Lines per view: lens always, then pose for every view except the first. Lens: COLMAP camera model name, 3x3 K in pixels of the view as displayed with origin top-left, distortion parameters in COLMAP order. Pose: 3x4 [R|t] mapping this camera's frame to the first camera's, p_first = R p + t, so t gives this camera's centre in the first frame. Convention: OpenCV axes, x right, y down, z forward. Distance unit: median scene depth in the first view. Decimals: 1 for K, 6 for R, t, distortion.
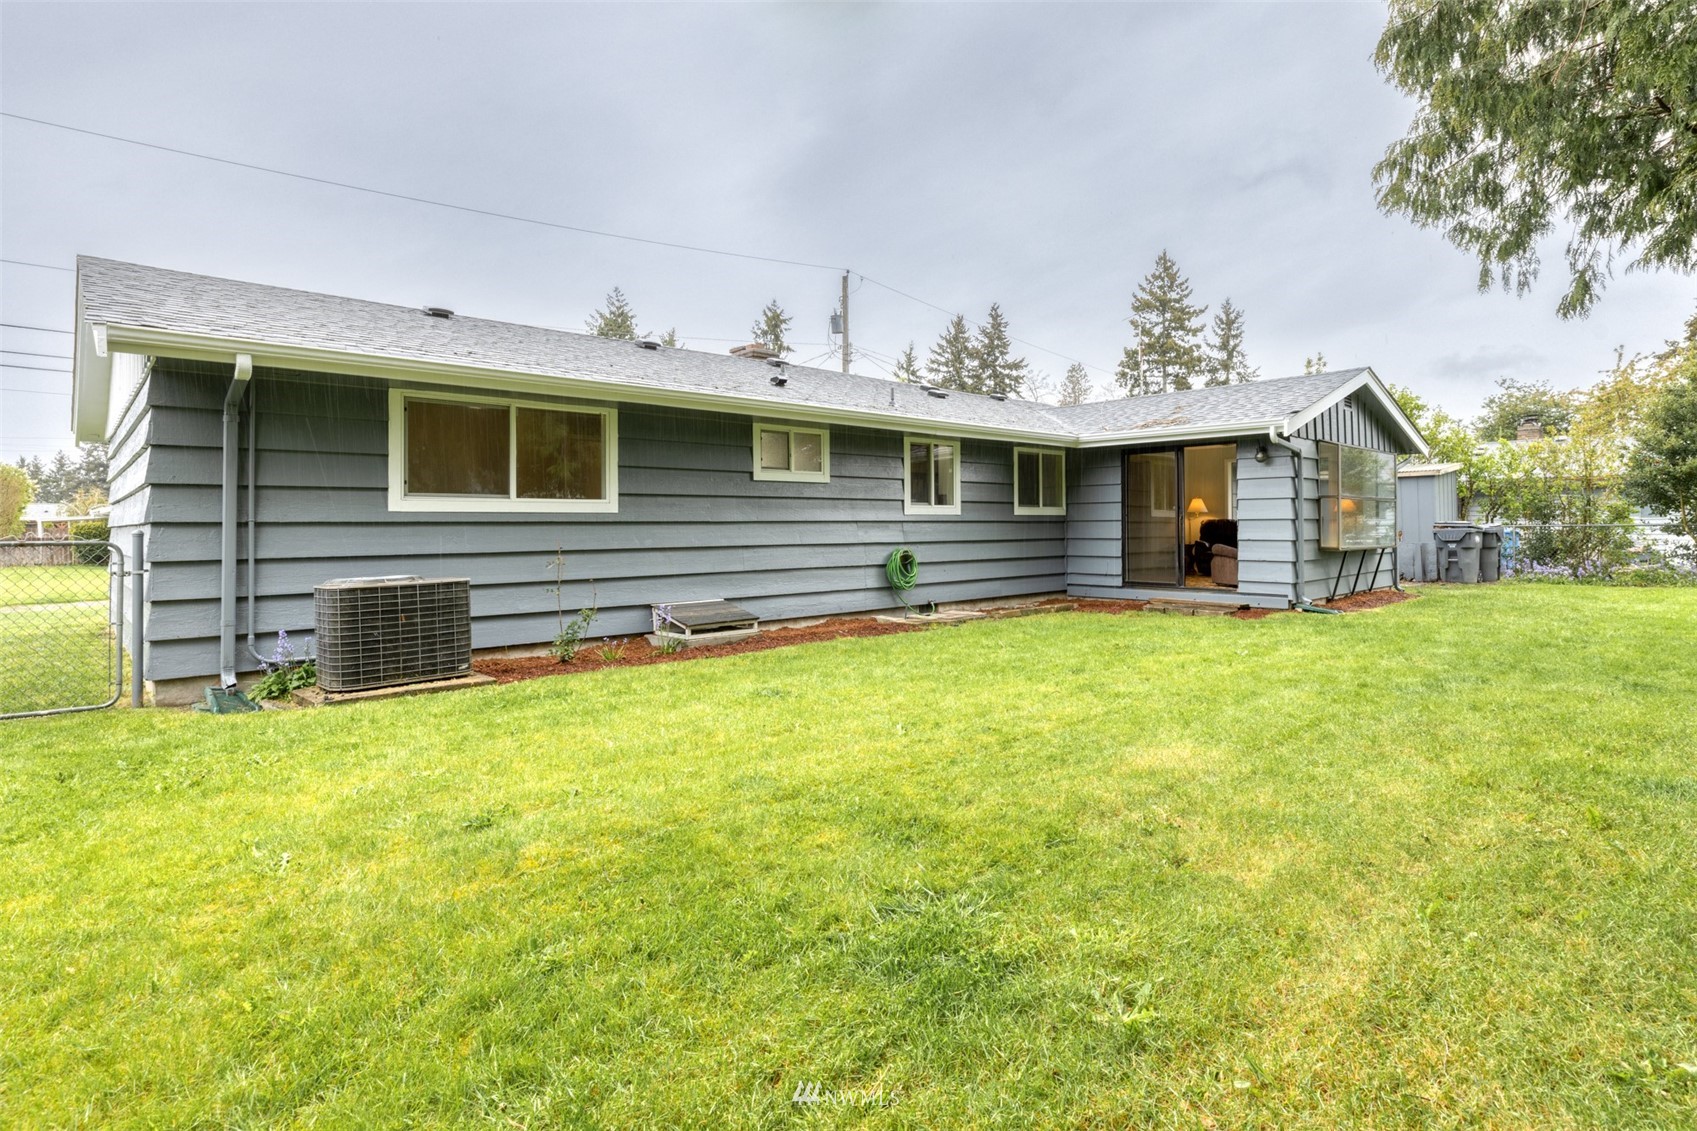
lens RADIAL K [[842.0, 0, 844.3], [0, 842.0, 501.1], [0, 0, 1]] dist [0.002895, 0.000236]
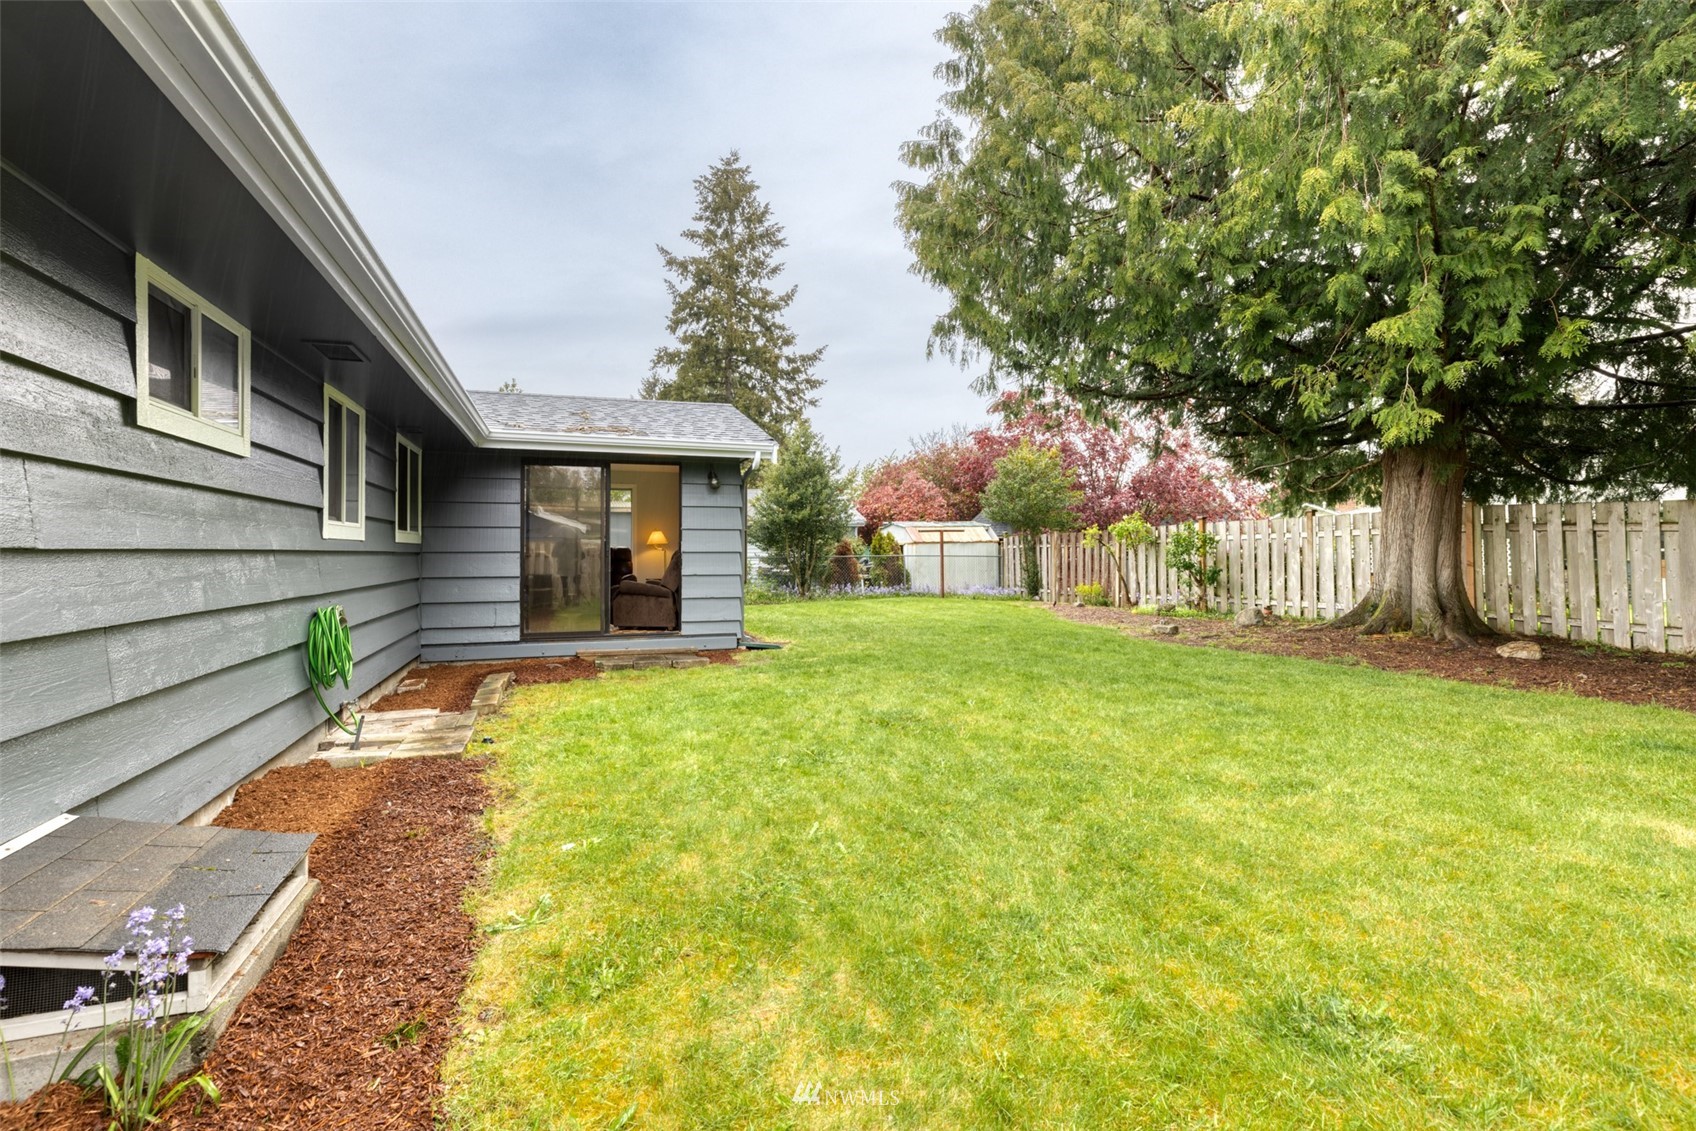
lens RADIAL K [[801.7, 0, 809.7], [0, 801.7, 552.1], [0, 0, 1]] dist [0.001871, 0.000054]
pose [[0.407404, 0.005063, 0.913234, -0.237198], [-0.024245, 0.999692, 0.005274, 0.013855], [-0.912926, -0.024290, 0.407401, 0.526398]]
